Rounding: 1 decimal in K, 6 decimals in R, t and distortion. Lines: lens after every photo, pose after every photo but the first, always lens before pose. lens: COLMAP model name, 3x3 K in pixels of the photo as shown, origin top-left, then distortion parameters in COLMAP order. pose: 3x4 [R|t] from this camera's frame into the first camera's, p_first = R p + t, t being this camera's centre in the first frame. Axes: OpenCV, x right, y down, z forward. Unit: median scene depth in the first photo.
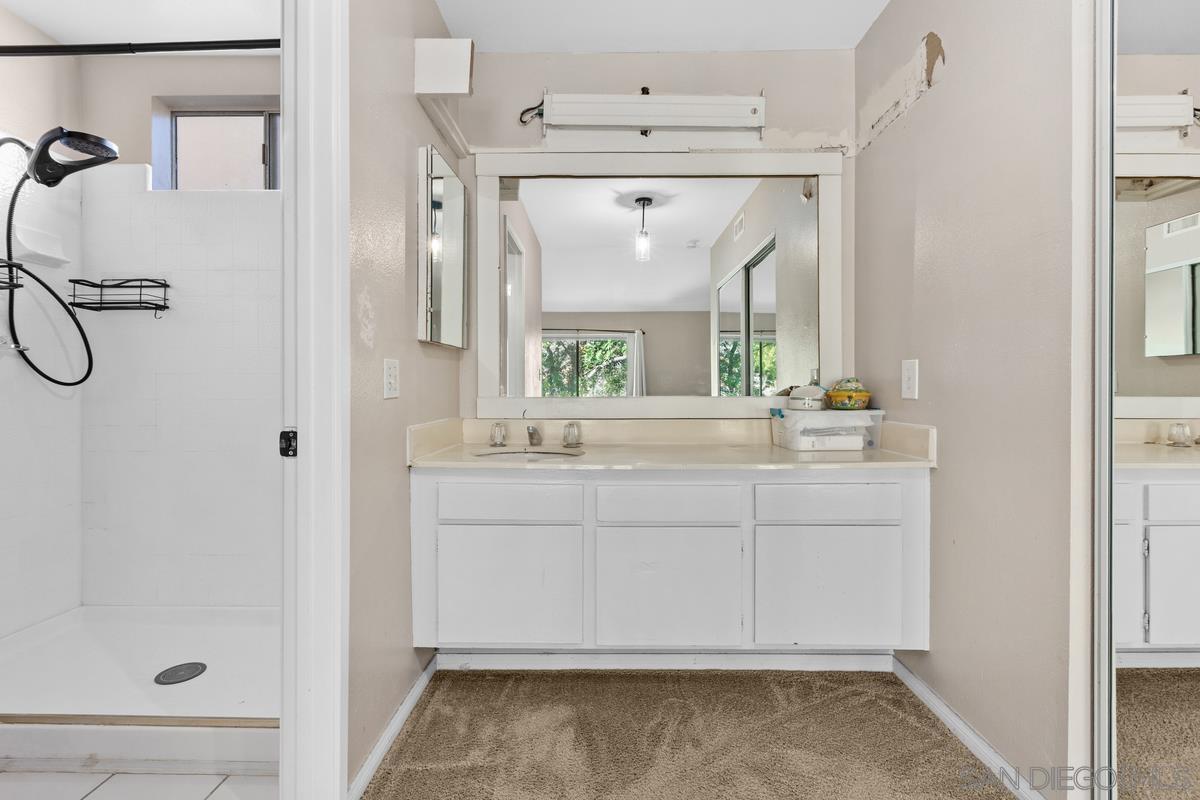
lens RADIAL K [[530.3, 0, 600.0], [0, 530.3, 400.0], [0, 0, 1]] dist [0.000977, 0.000279]
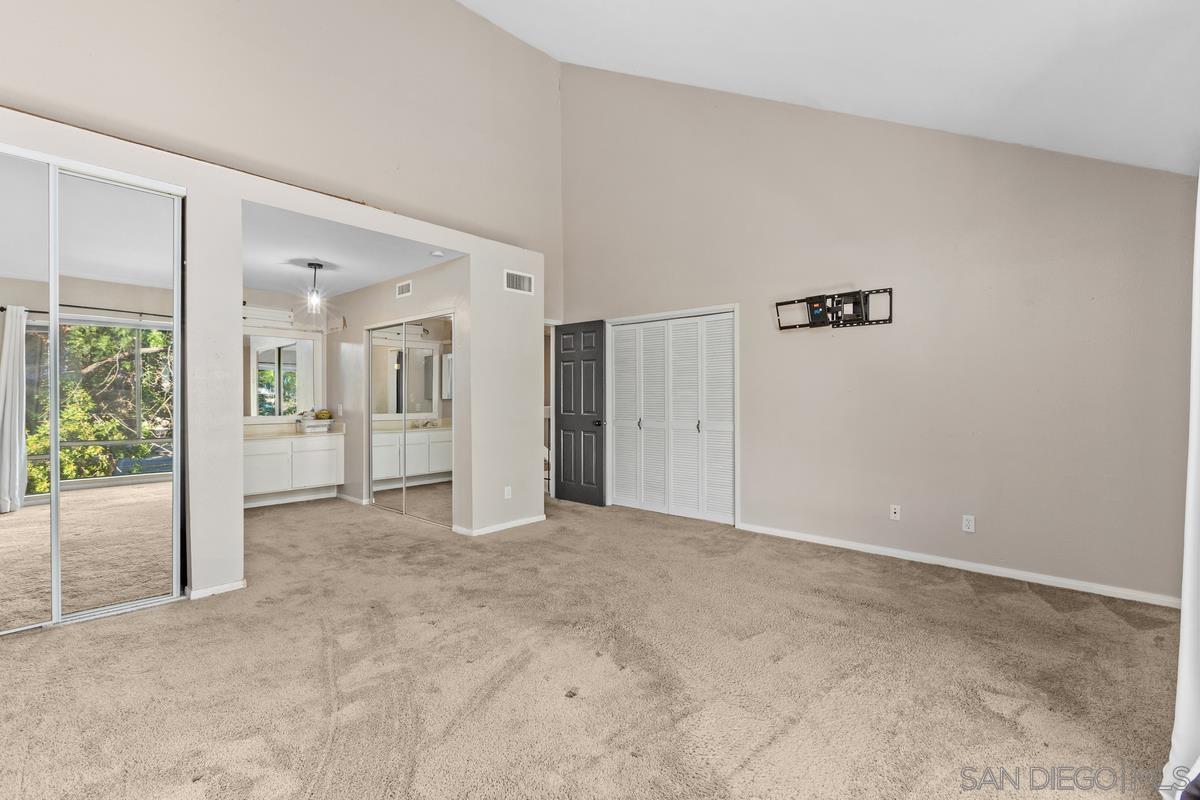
lens RADIAL K [[530.3, 0, 600.0], [0, 530.3, 400.0], [0, 0, 1]] dist [0.000977, 0.000279]
pose [[0.674124, -0.003511, 0.738610, -0.307431], [0.010375, 0.999935, -0.004717, -0.026174], [-0.738545, 0.010843, 0.674117, -0.956468]]
